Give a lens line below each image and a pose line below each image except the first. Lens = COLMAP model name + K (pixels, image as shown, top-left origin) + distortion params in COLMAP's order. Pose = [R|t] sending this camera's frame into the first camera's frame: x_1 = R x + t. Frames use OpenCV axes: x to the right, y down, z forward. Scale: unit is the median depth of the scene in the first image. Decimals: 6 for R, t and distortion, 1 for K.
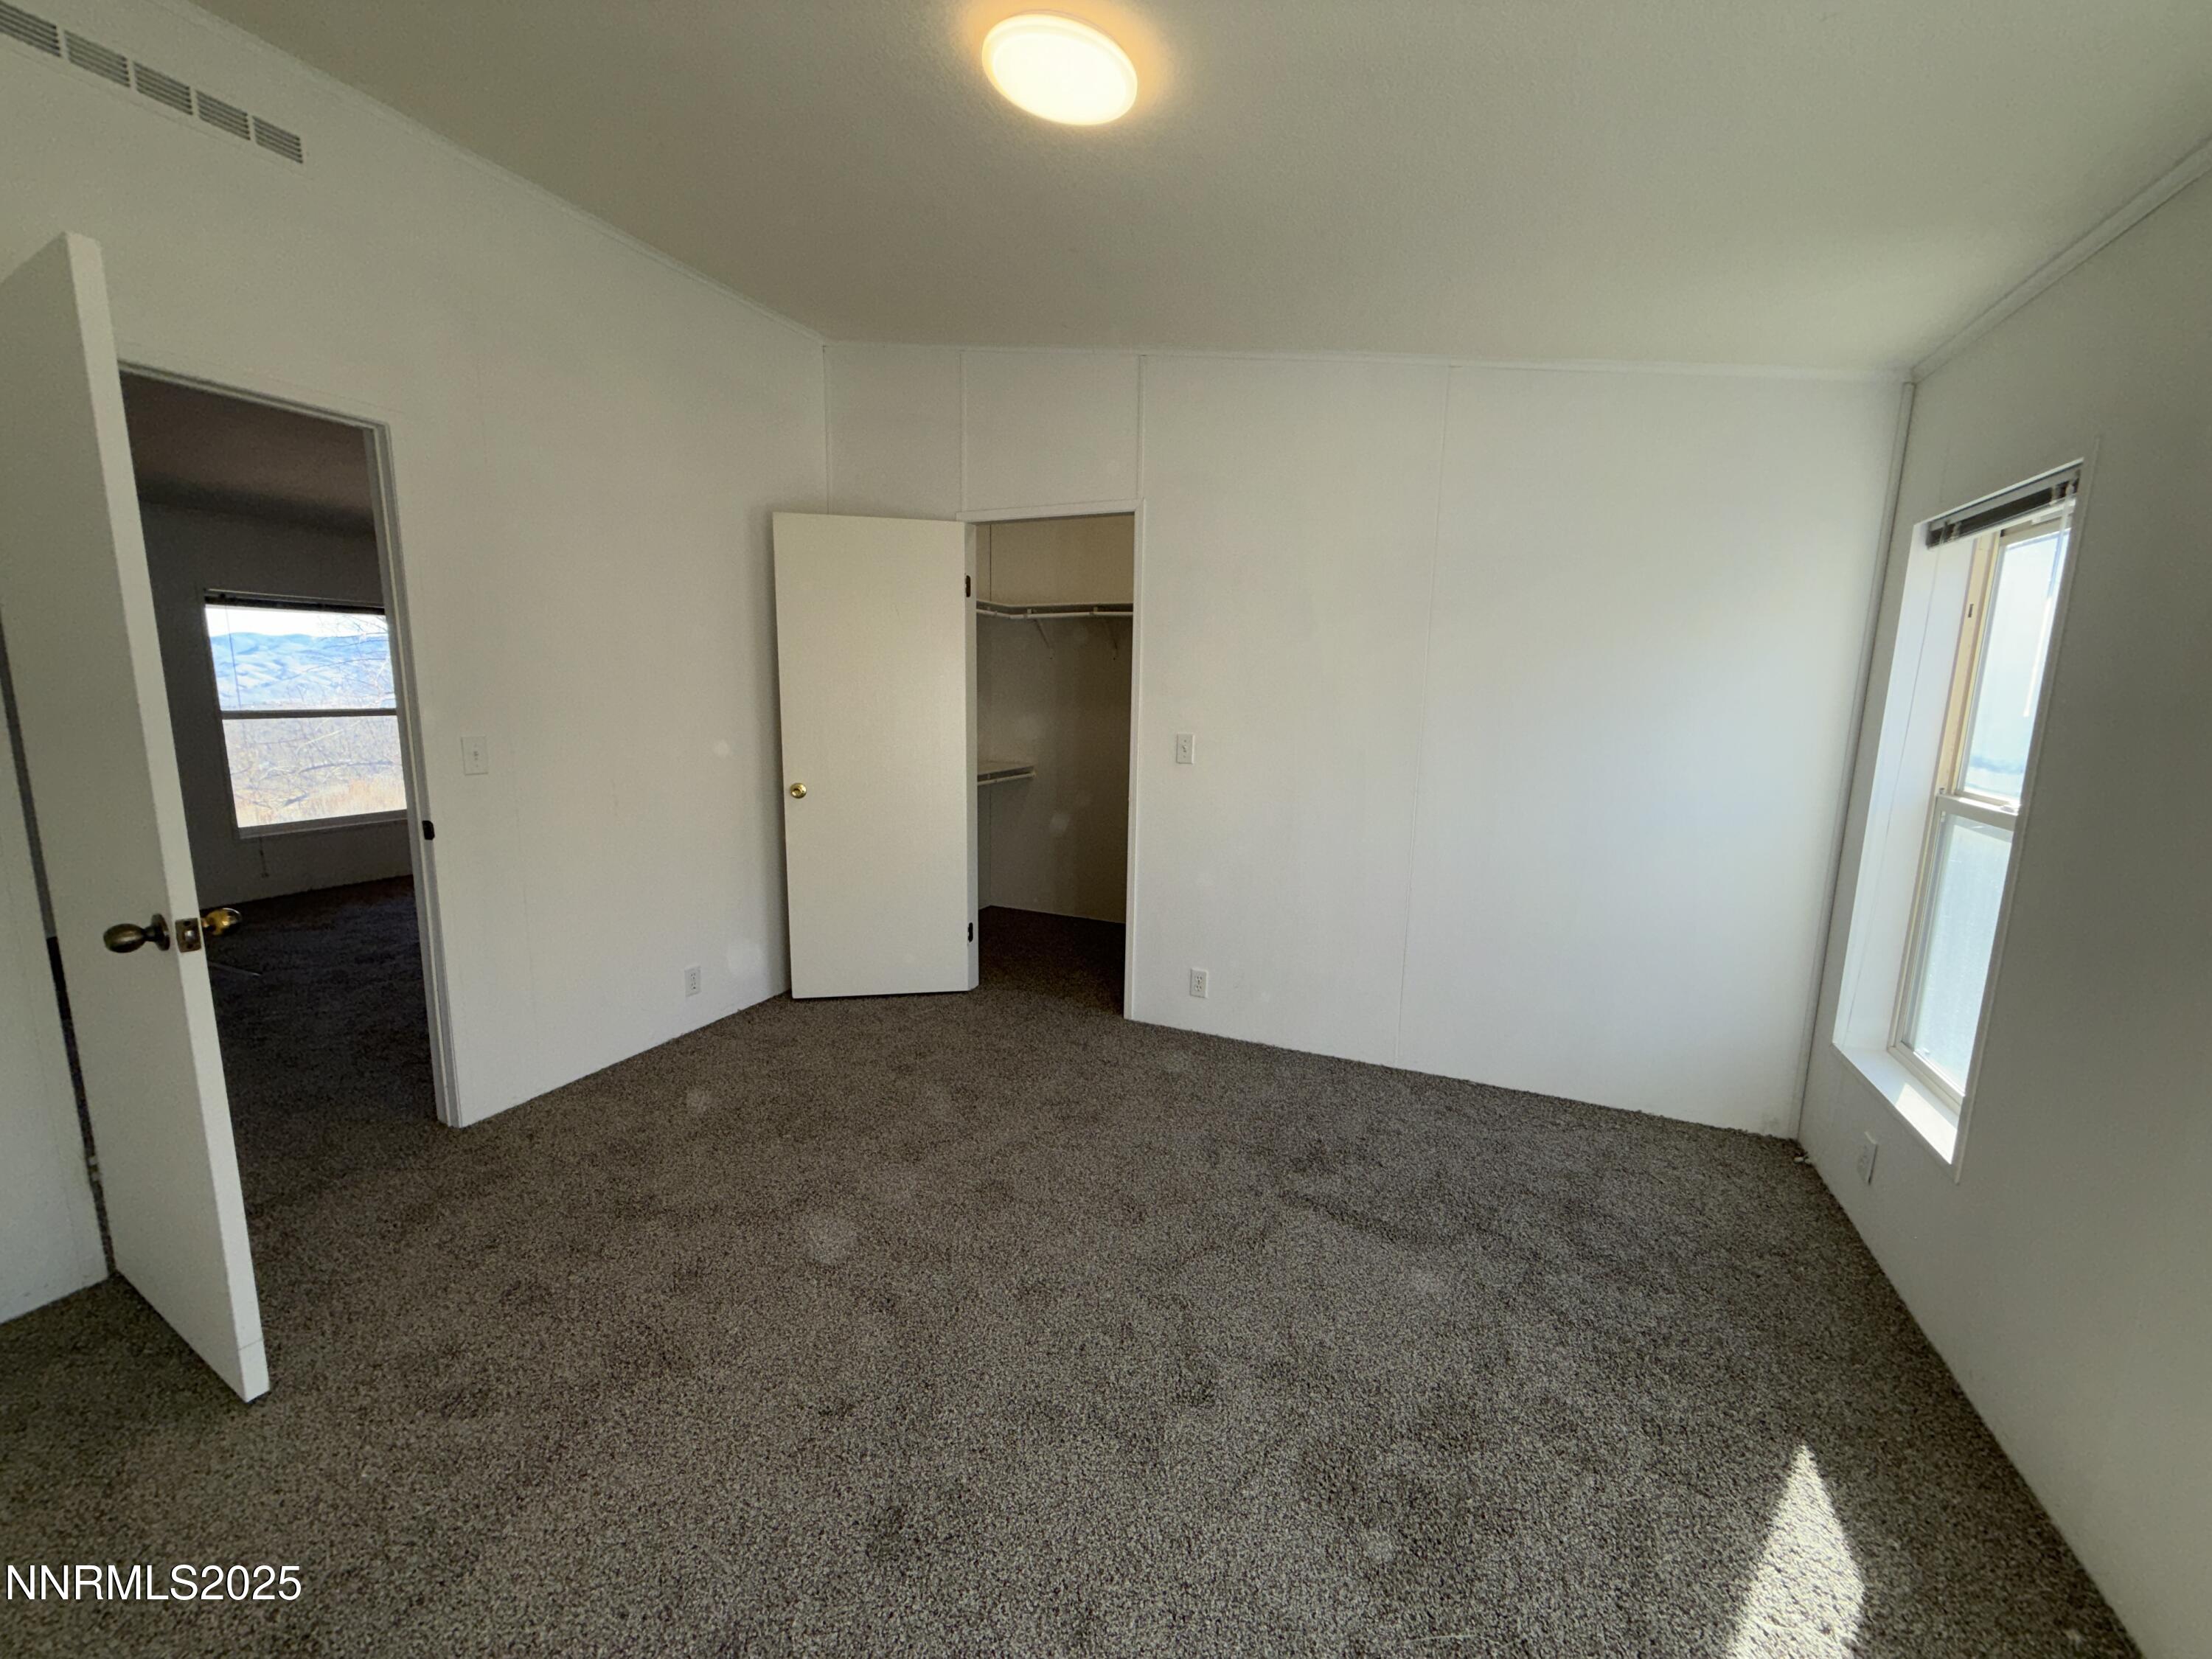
lens RADIAL K [[888.5, 0, 1114.7], [0, 888.5, 822.5], [0, 0, 1]] dist [0.009505, 0.000362]
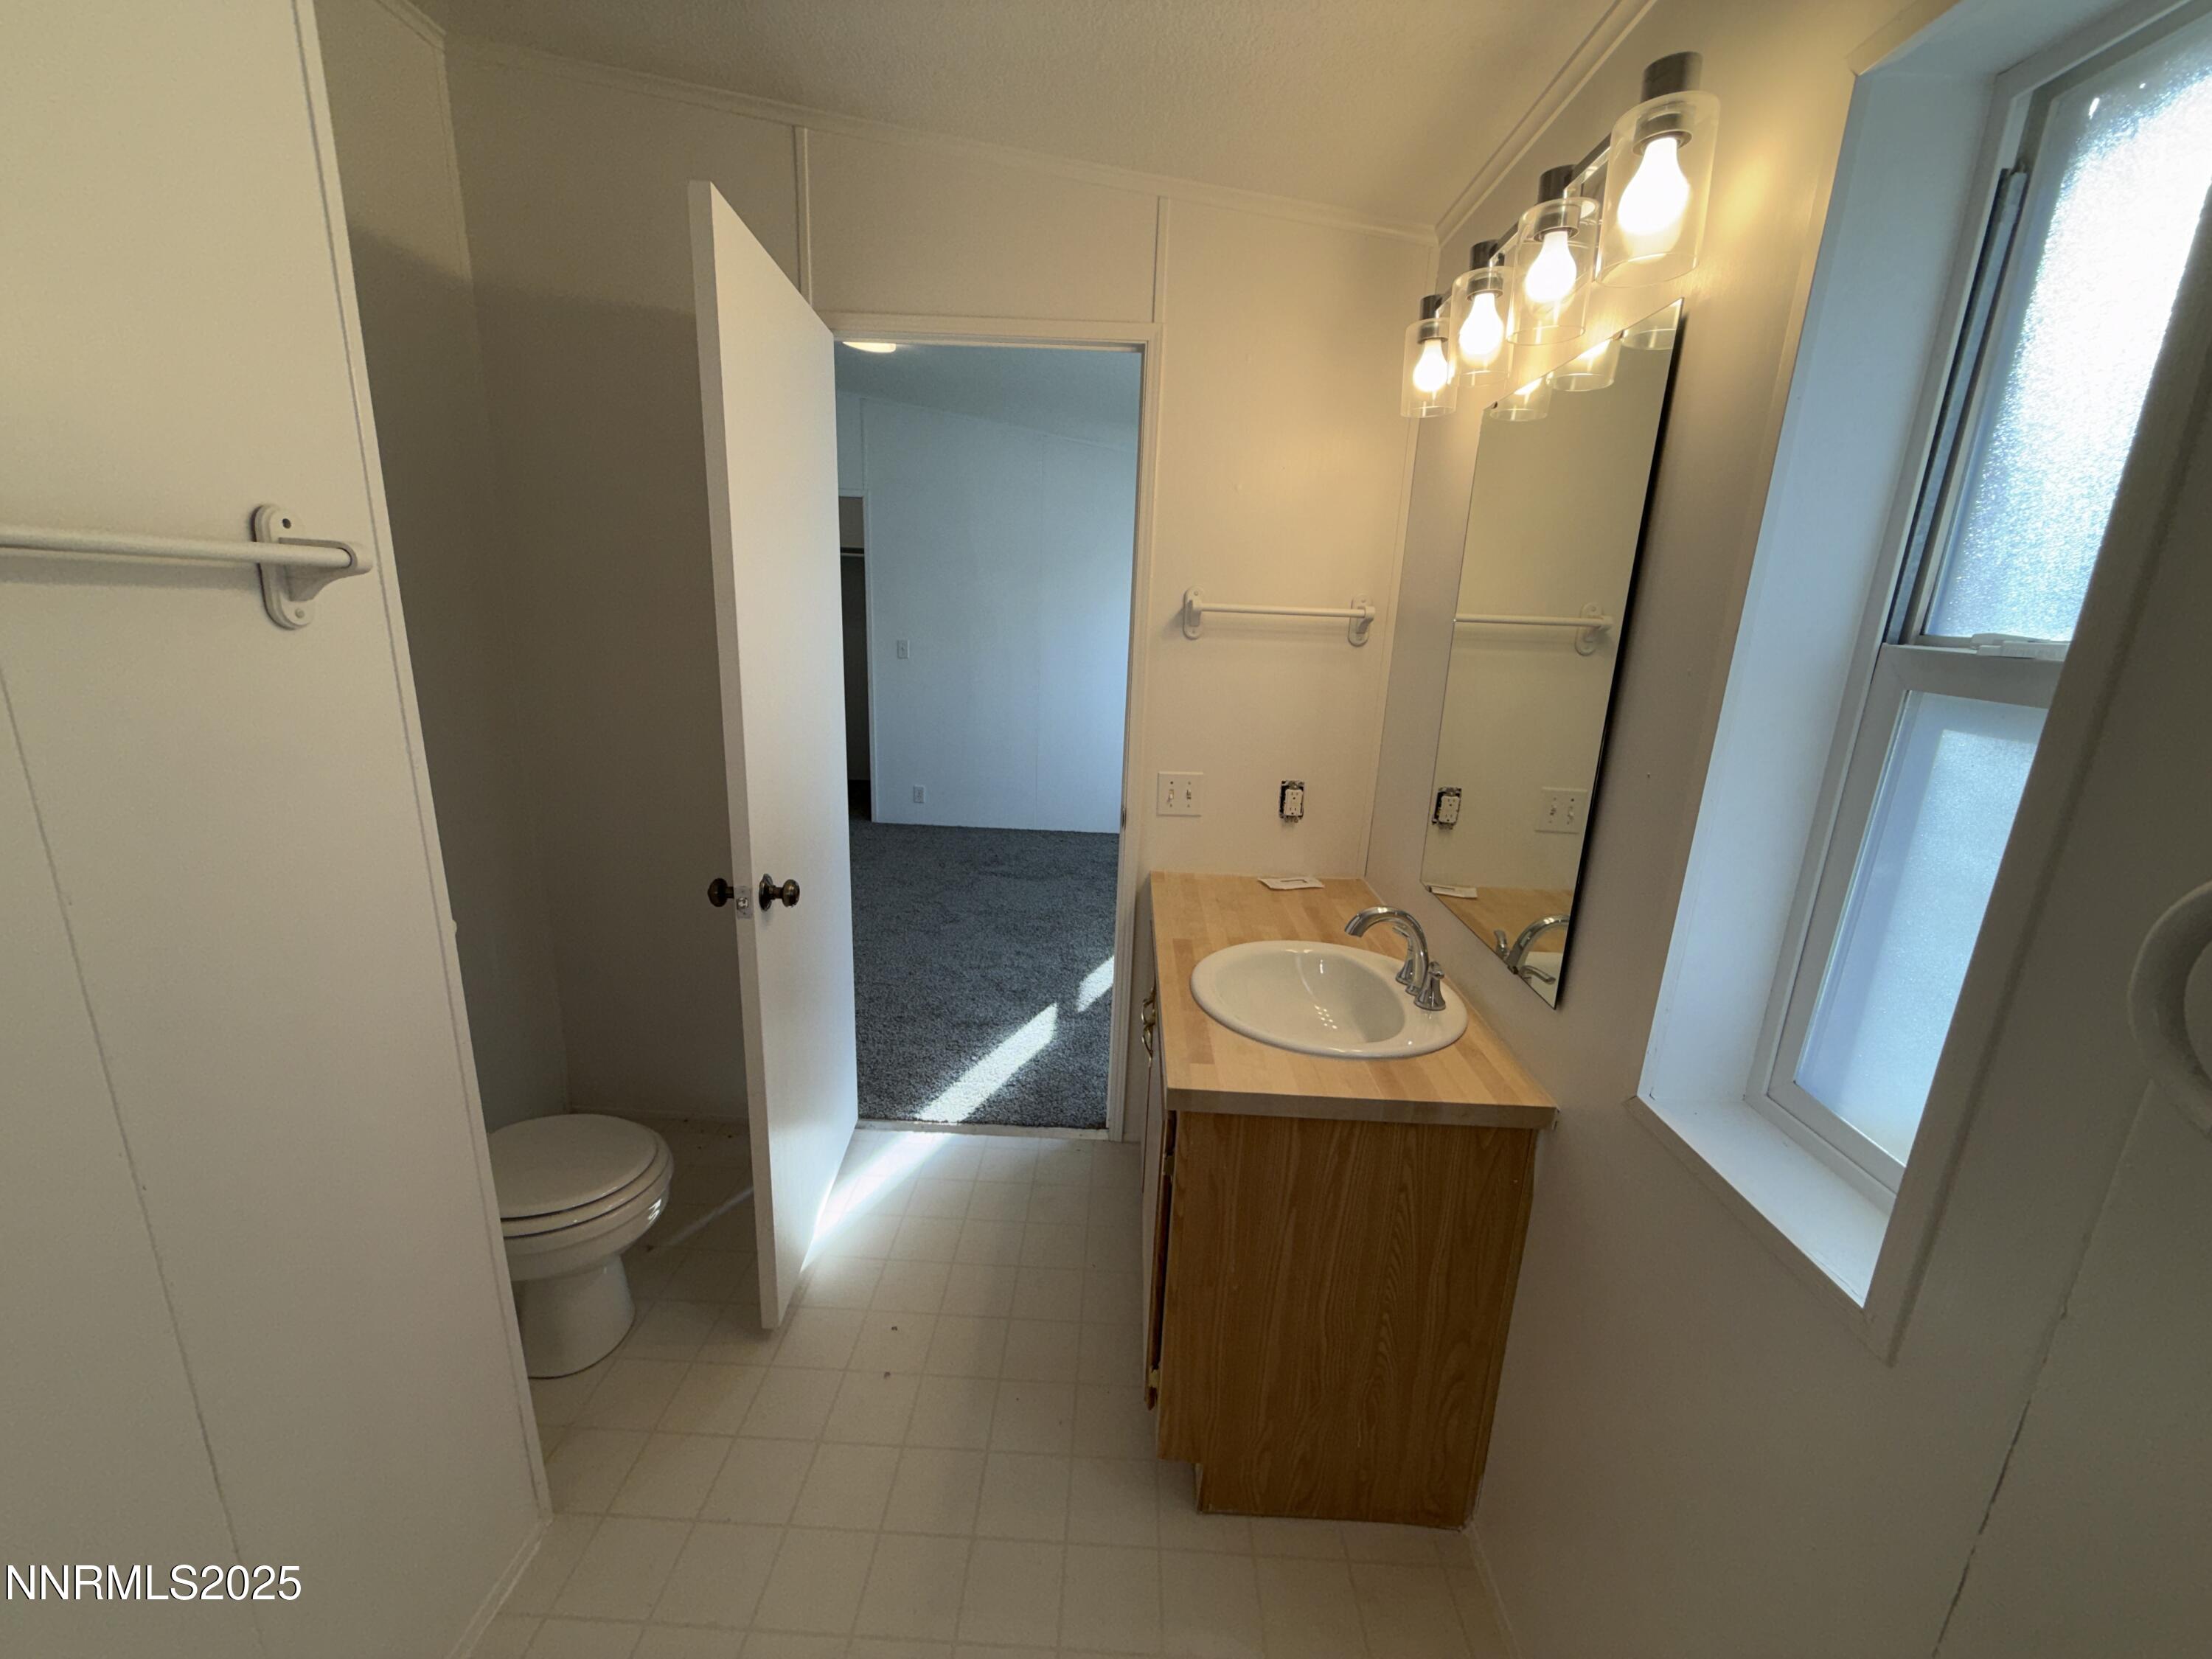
lens RADIAL K [[888.5, 0, 1104.5], [0, 888.5, 830.6], [0, 0, 1]] dist [0.009505, 0.000362]
pose [[0.931429, -0.042764, 0.361401, -0.270219], [0.003794, 0.994159, 0.107860, 0.107626], [-0.363903, -0.099093, 0.926151, -0.952592]]
